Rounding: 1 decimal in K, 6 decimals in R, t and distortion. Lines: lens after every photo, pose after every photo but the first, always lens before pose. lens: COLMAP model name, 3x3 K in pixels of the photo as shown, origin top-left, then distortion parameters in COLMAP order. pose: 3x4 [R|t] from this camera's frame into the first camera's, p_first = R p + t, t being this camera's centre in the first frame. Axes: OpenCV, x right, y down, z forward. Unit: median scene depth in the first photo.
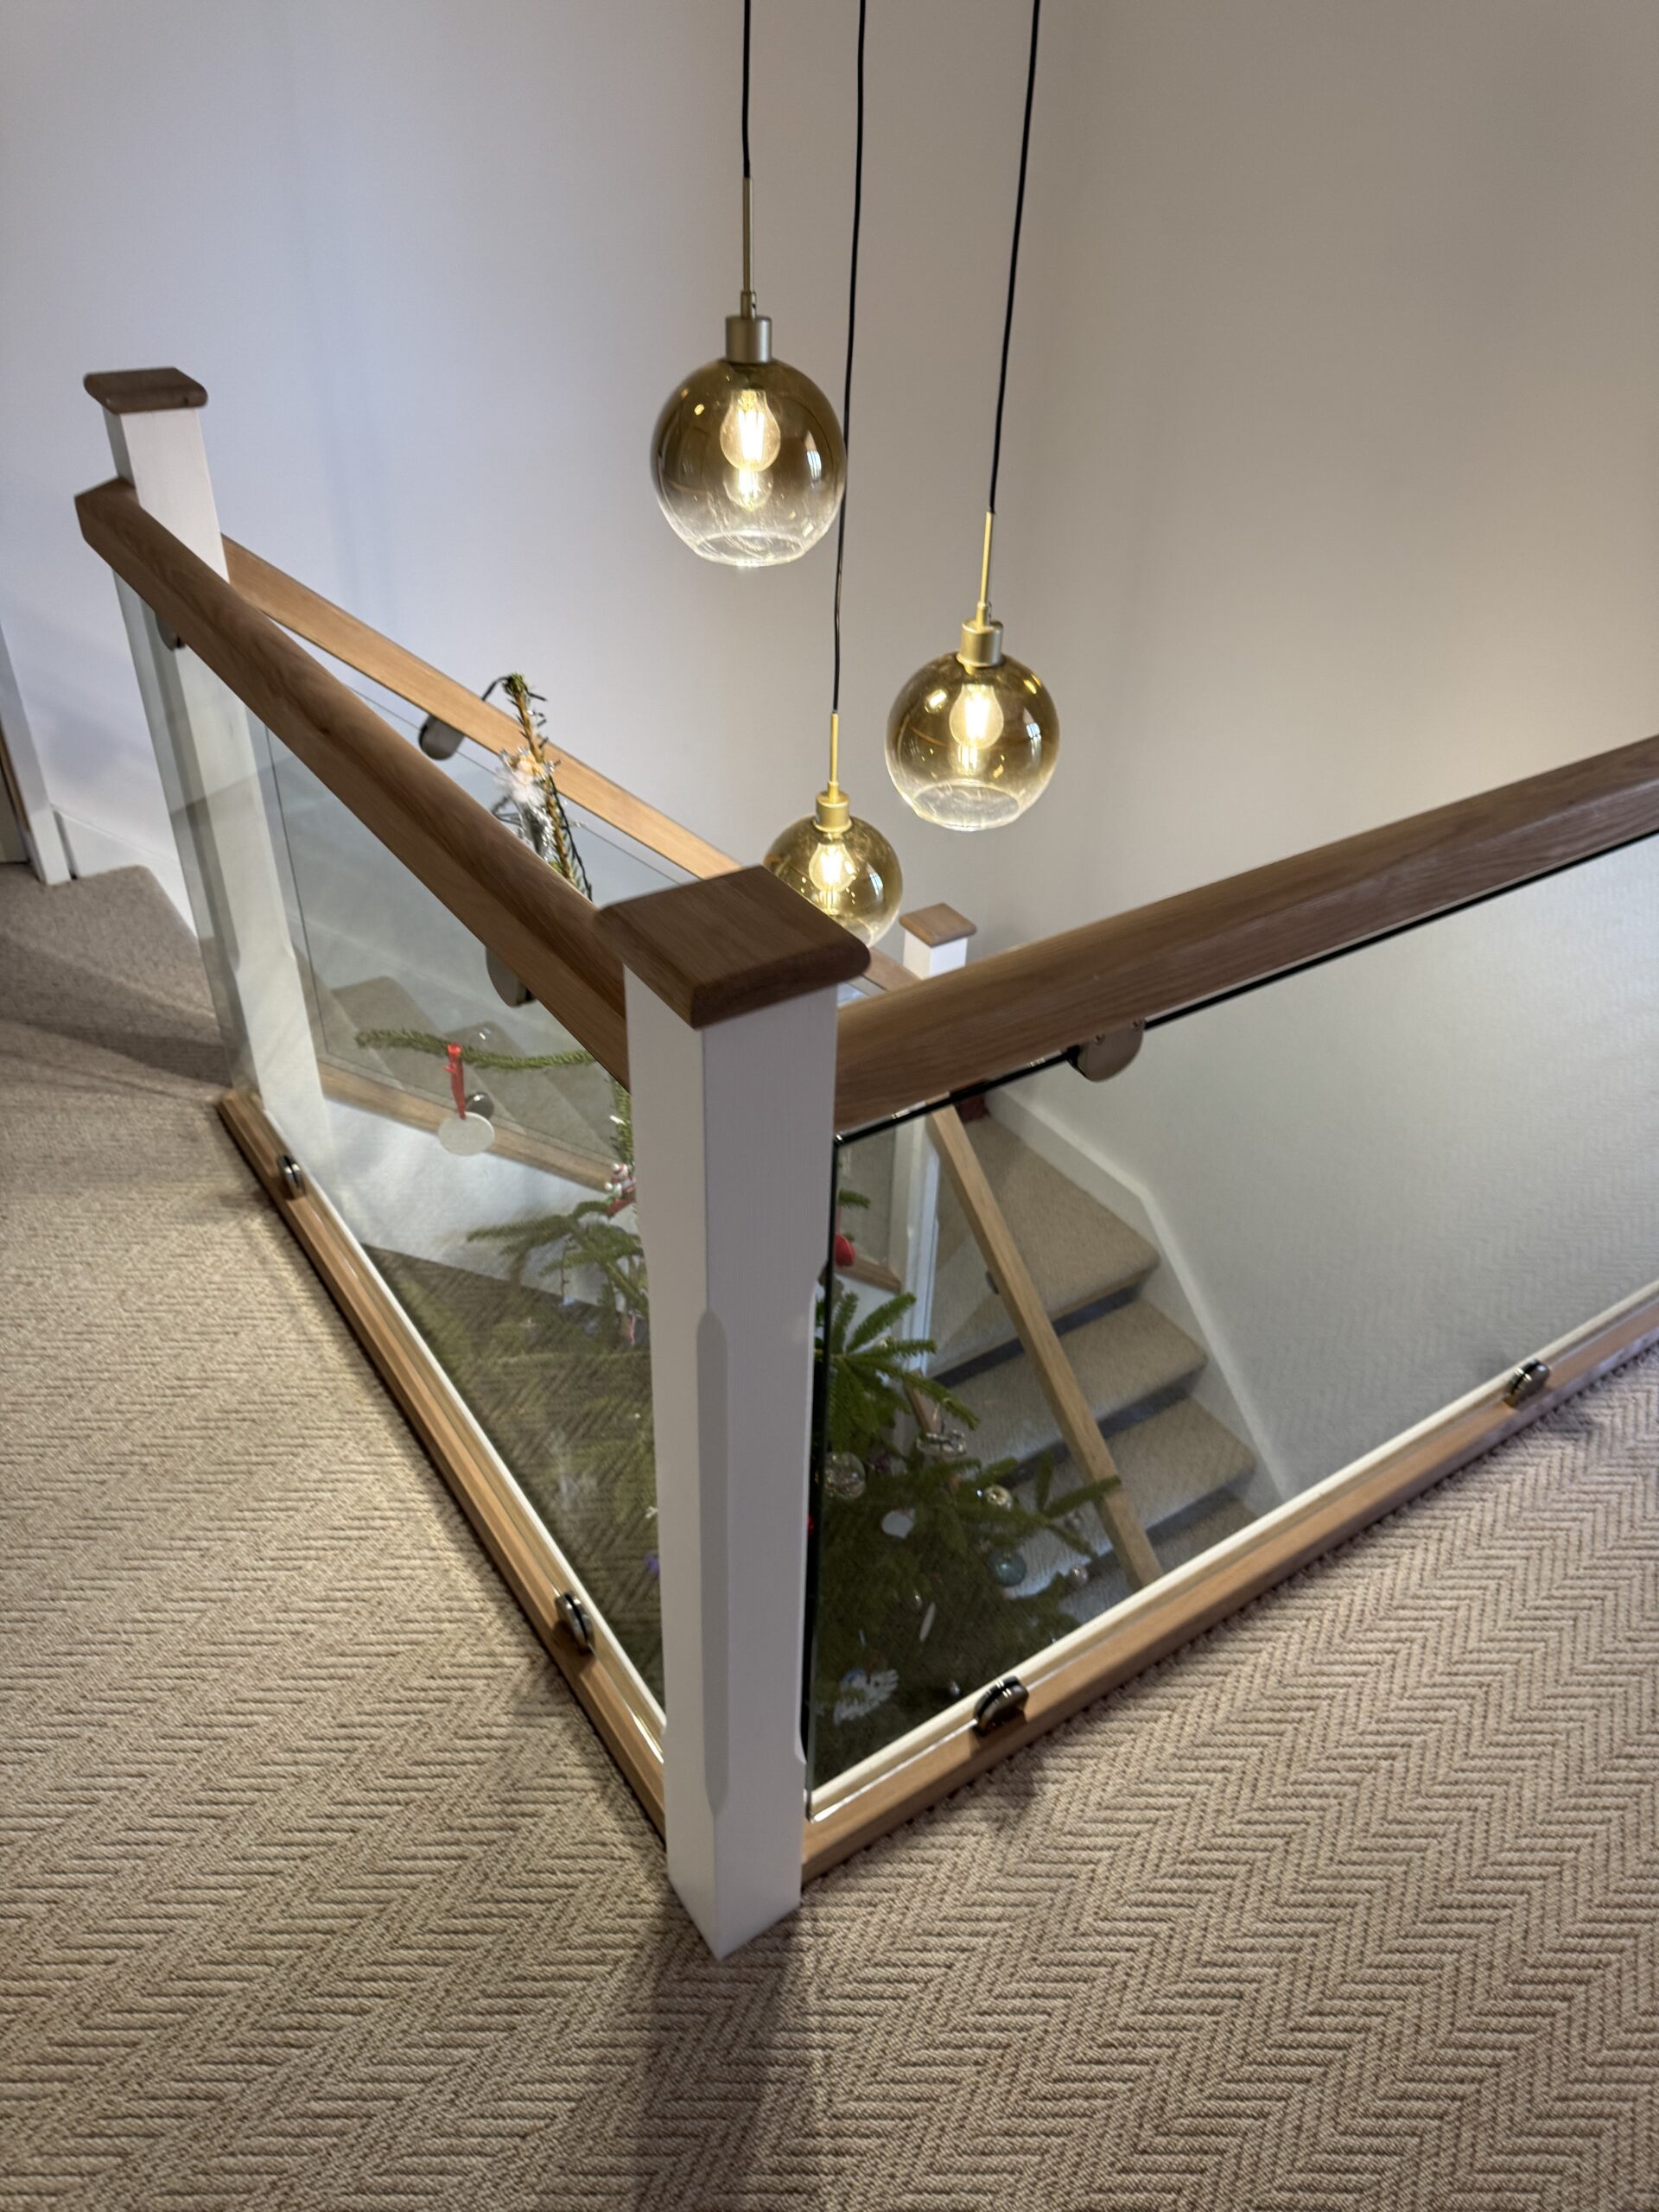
lens RADIAL K [[1549.0, 0, 823.6], [0, 1549.0, 1102.8], [0, 0, 1]] dist [0.006640, -0.008556]
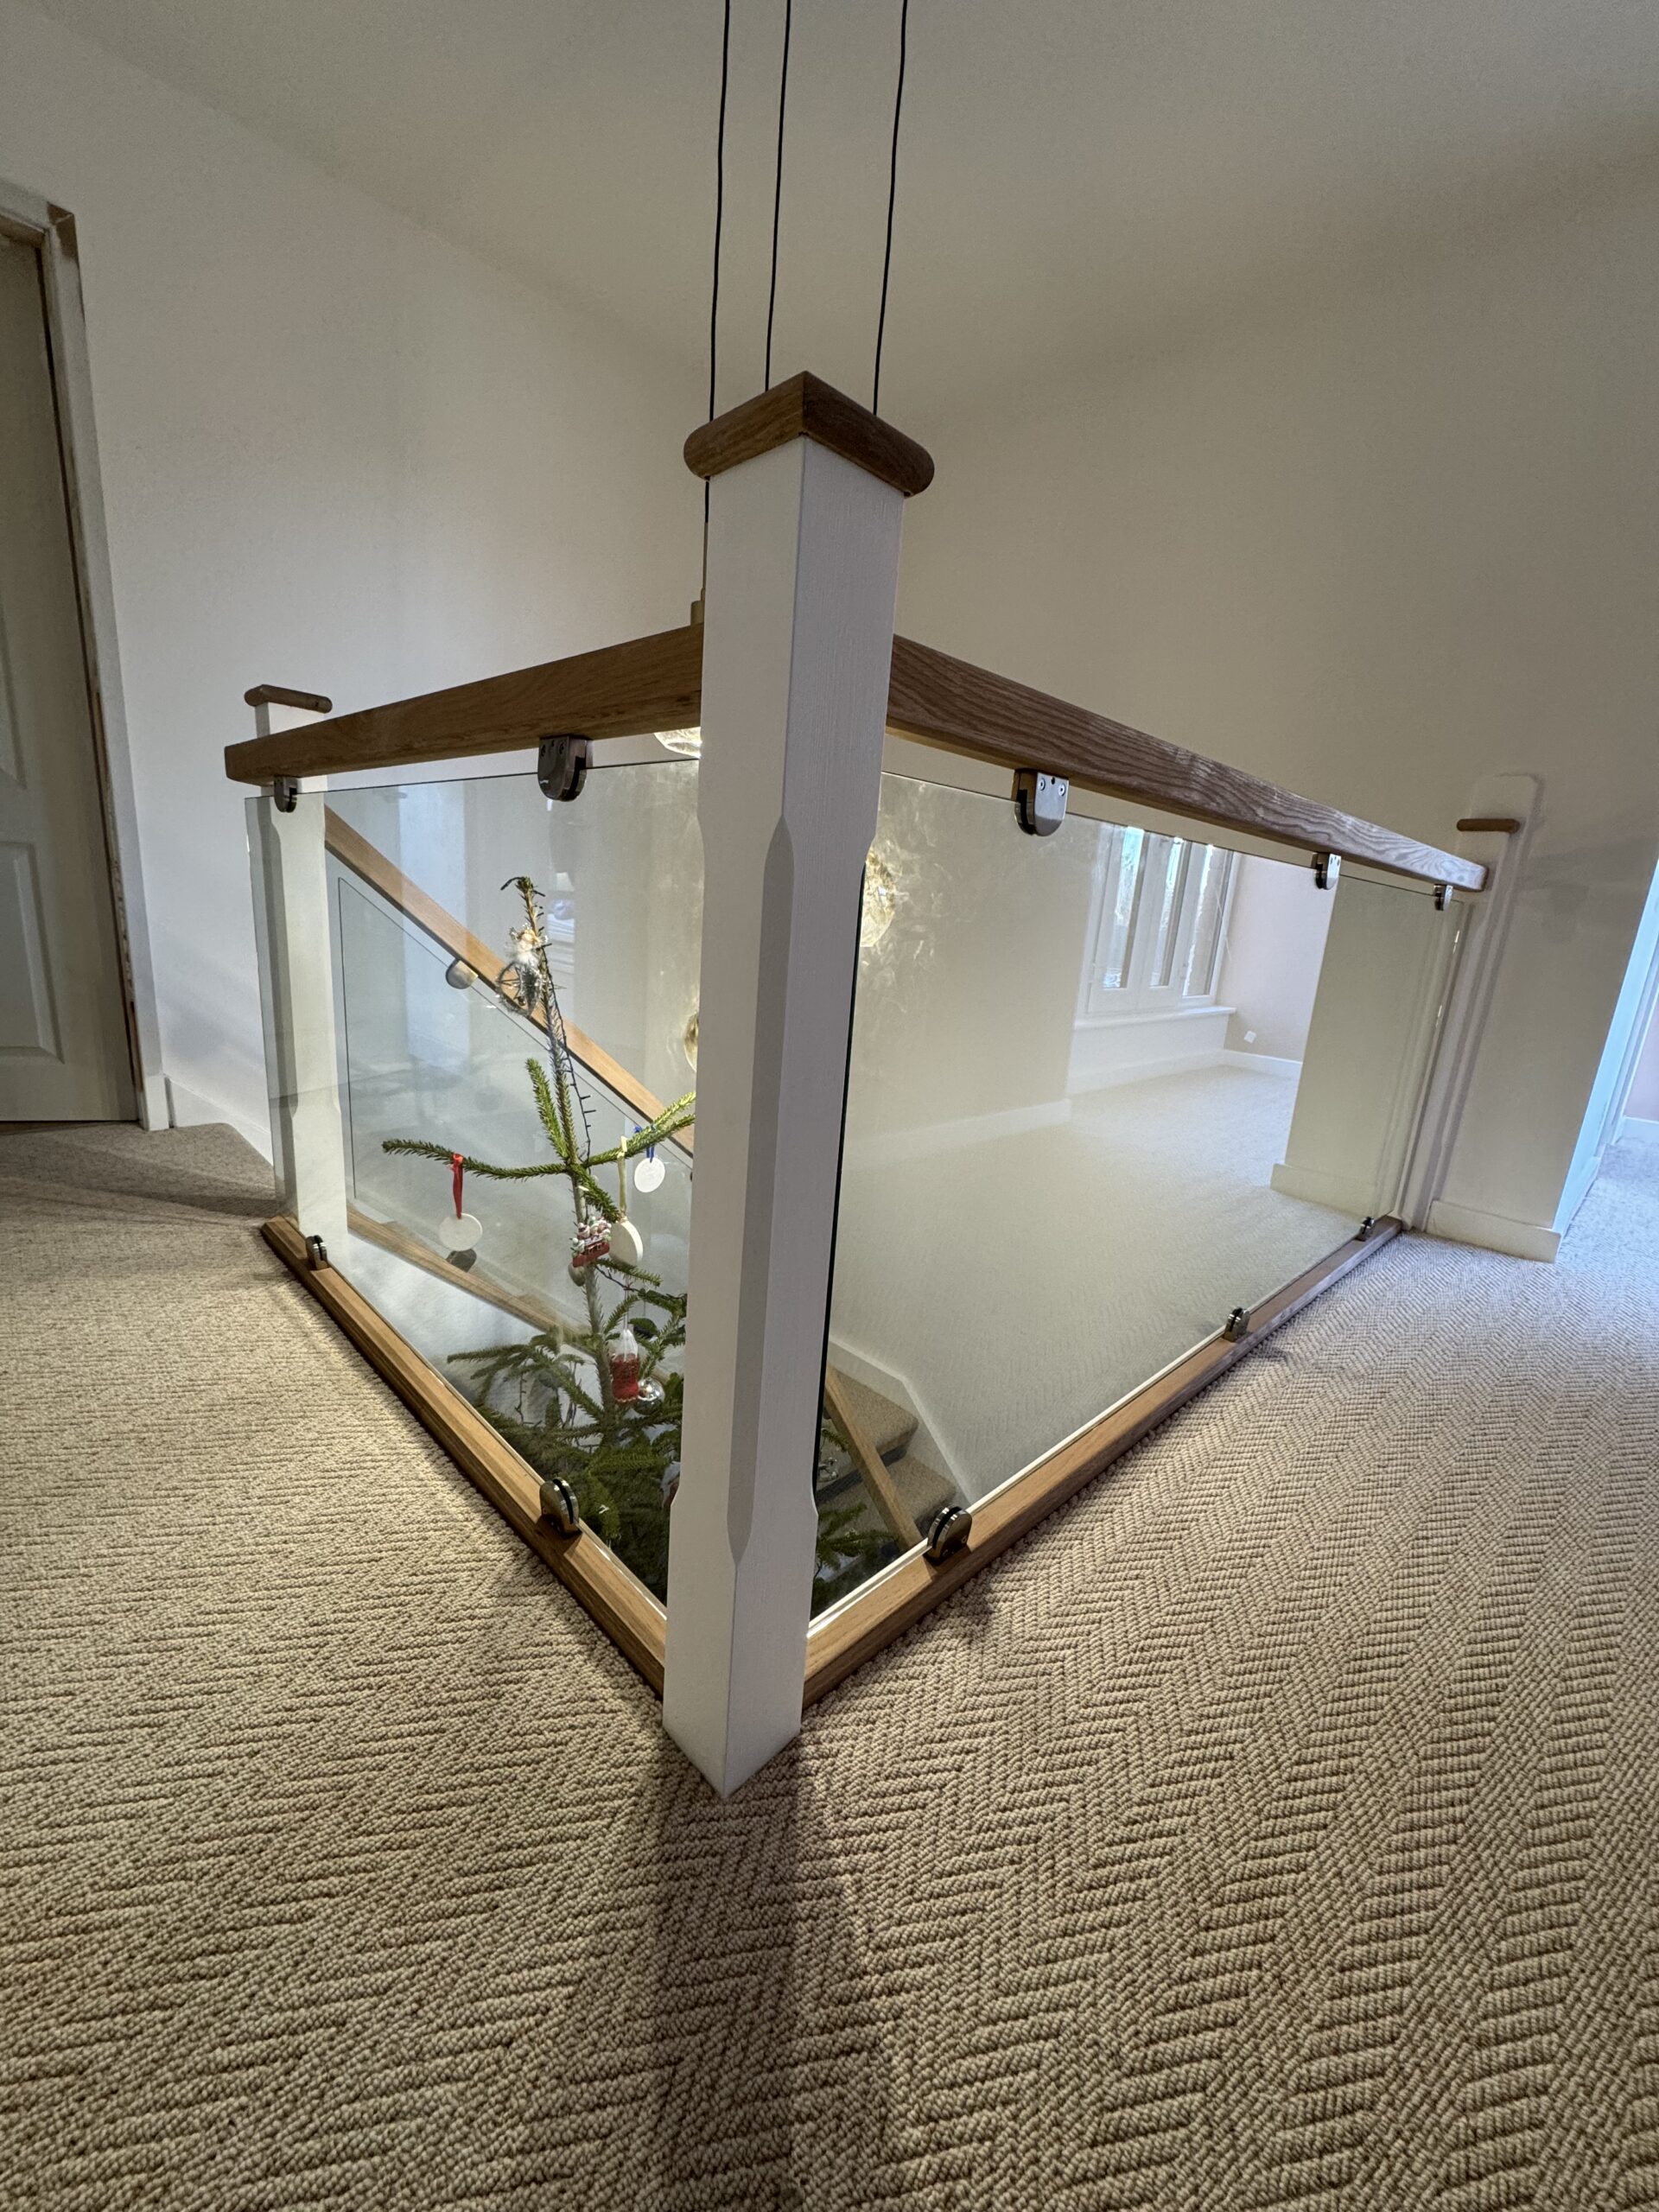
lens RADIAL K [[874.1, 0, 829.5], [0, 874.1, 1106.0], [0, 0, 1]] dist [-0.000445, 0.000283]
pose [[0.981901, -0.016040, 0.188717, -0.096780], [0.083974, 0.929984, -0.357881, 0.351636], [-0.169763, 0.367251, 0.914498, 0.344729]]
